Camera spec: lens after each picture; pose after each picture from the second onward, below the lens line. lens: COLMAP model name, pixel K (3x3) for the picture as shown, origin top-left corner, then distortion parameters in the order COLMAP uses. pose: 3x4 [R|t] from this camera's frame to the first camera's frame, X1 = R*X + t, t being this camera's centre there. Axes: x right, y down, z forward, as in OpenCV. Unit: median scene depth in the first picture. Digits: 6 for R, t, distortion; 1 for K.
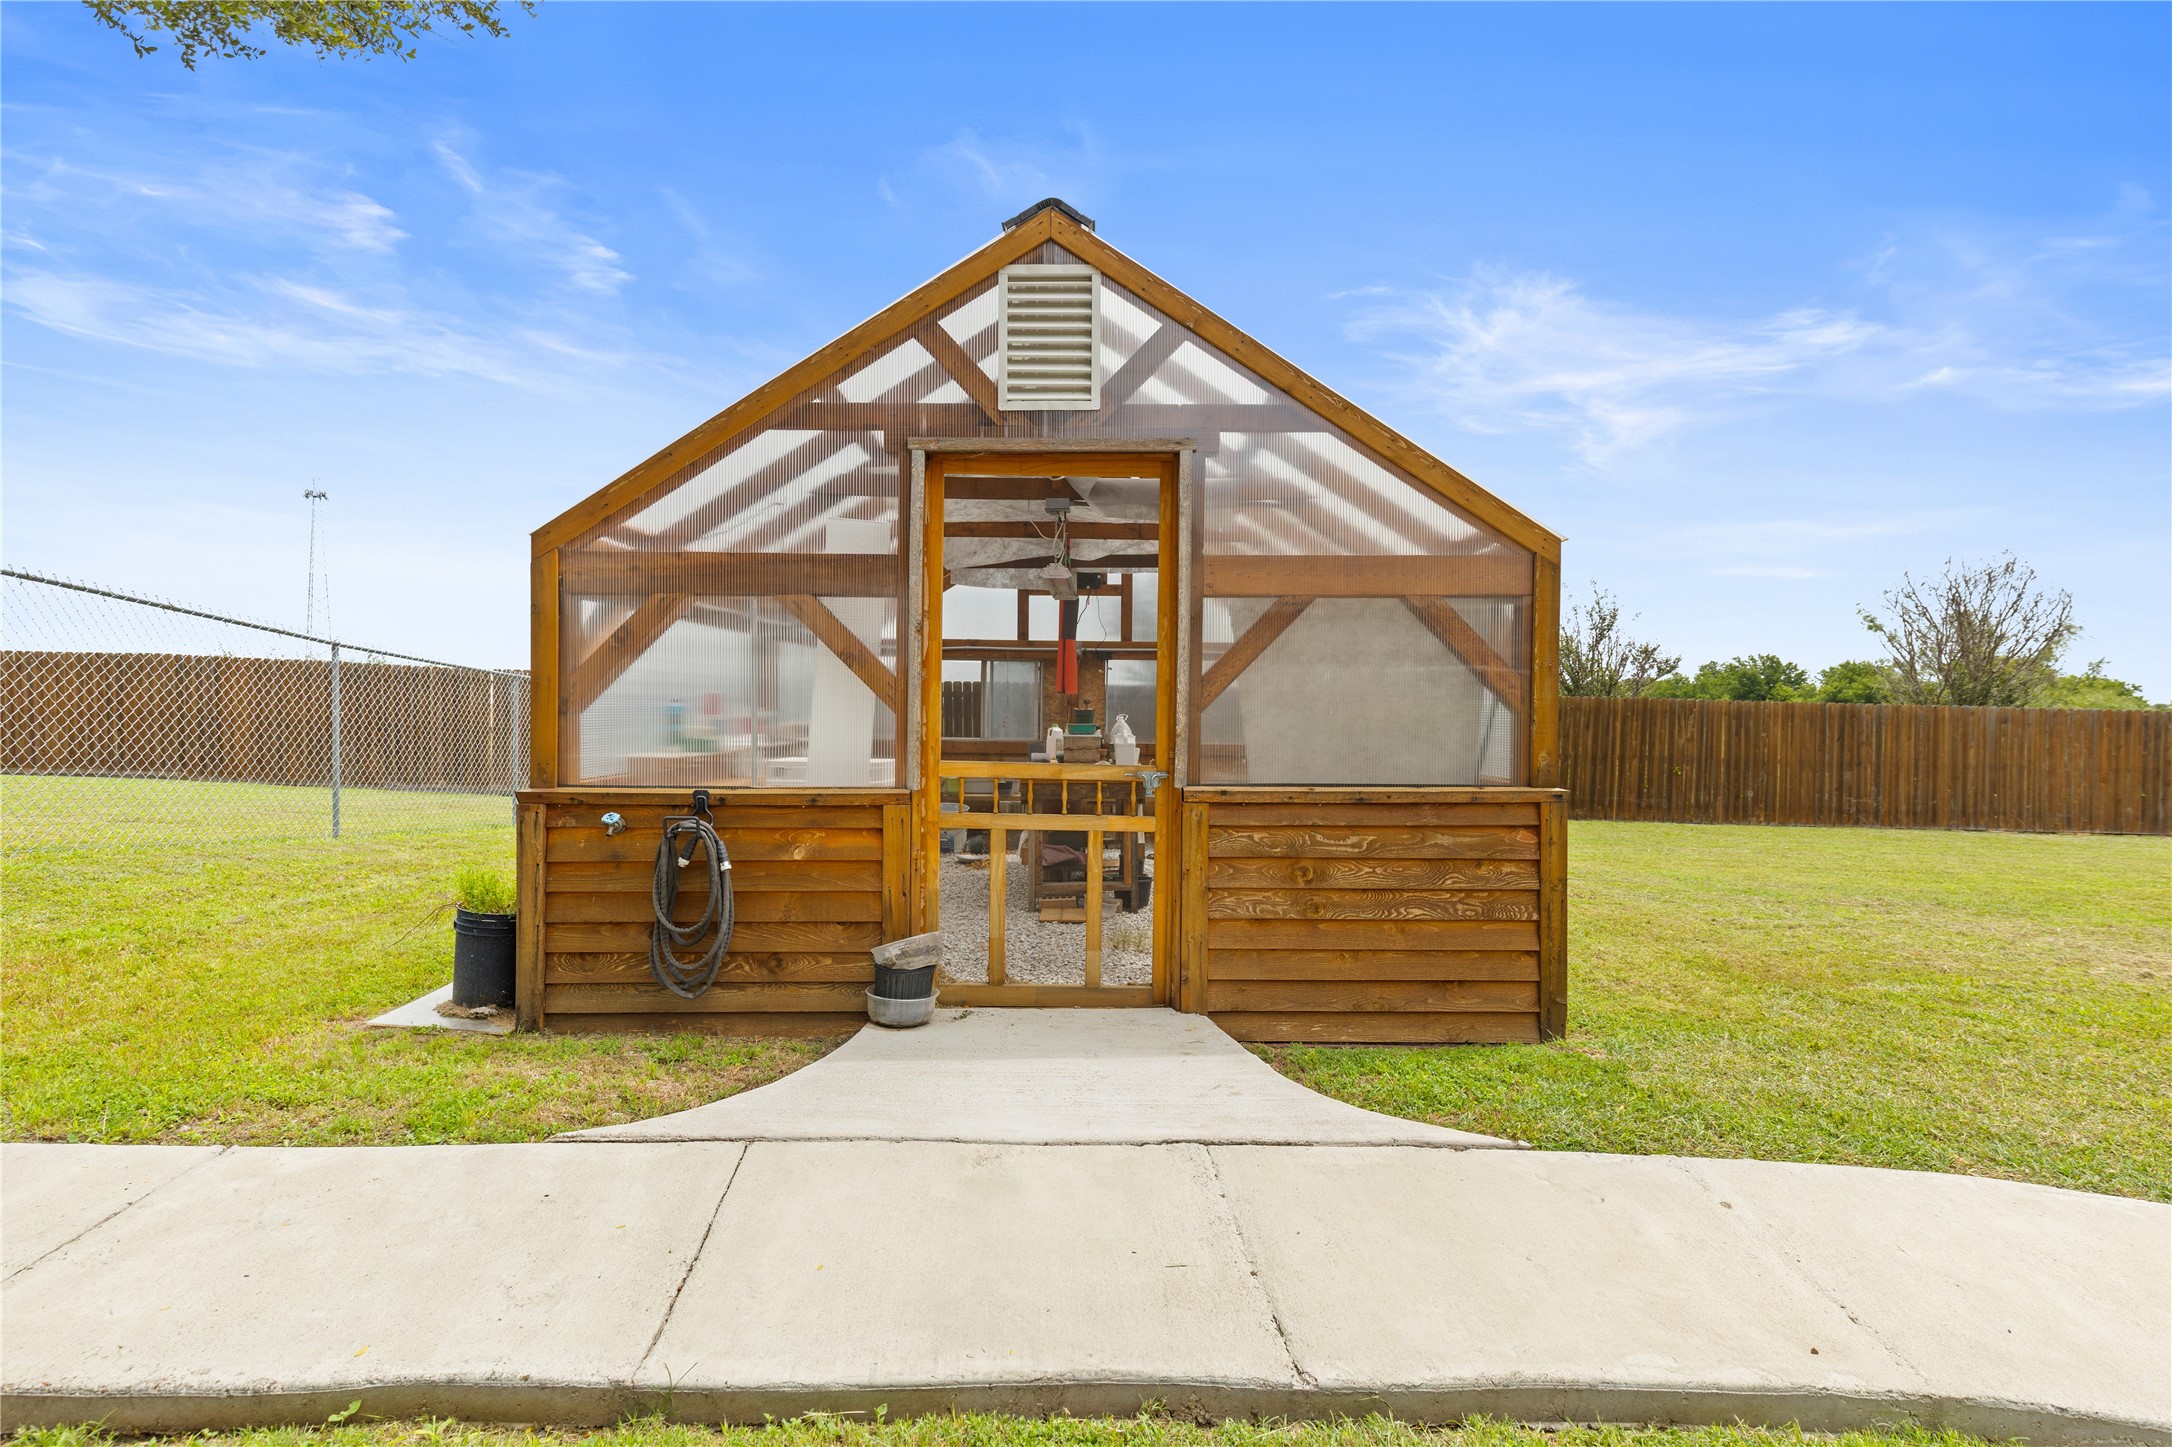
lens RADIAL K [[978.8, 0, 1092.8], [0, 978.8, 698.5], [0, 0, 1]] dist [0.000498, 0.000021]
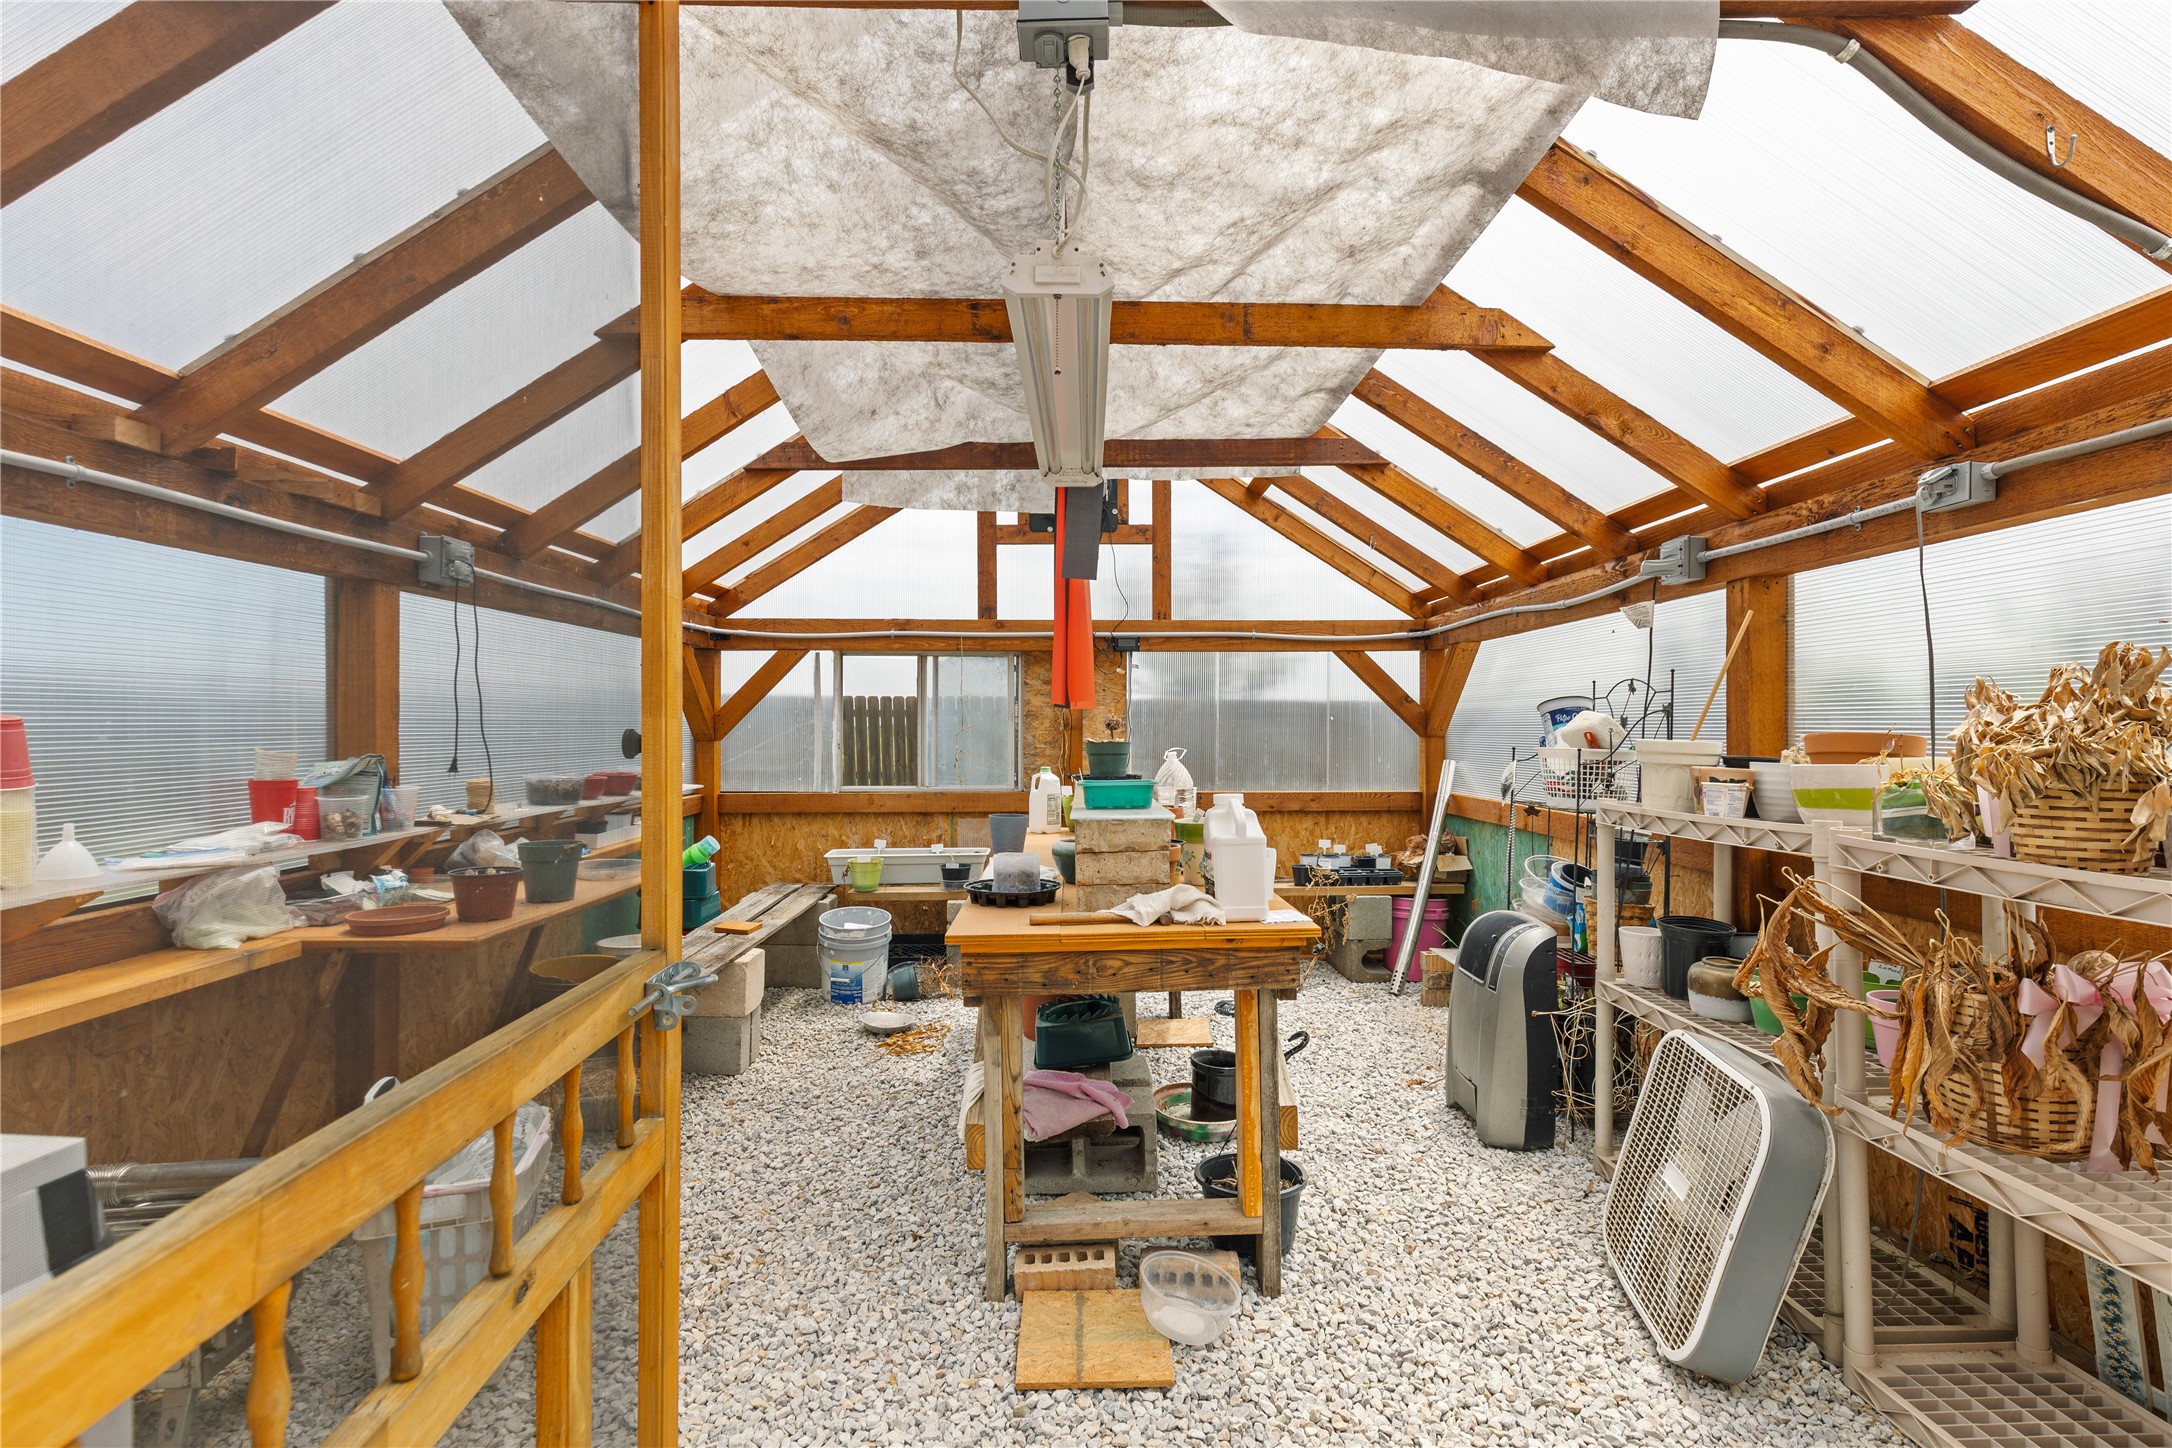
lens RADIAL K [[978.8, 0, 1092.8], [0, 978.8, 699.0], [0, 0, 1]] dist [0.000498, 0.000021]
pose [[0.999624, -0.007678, 0.026341, -0.025215], [0.007841, 0.999951, -0.006101, -0.008608], [-0.026292, 0.006305, 0.999634, 0.426441]]
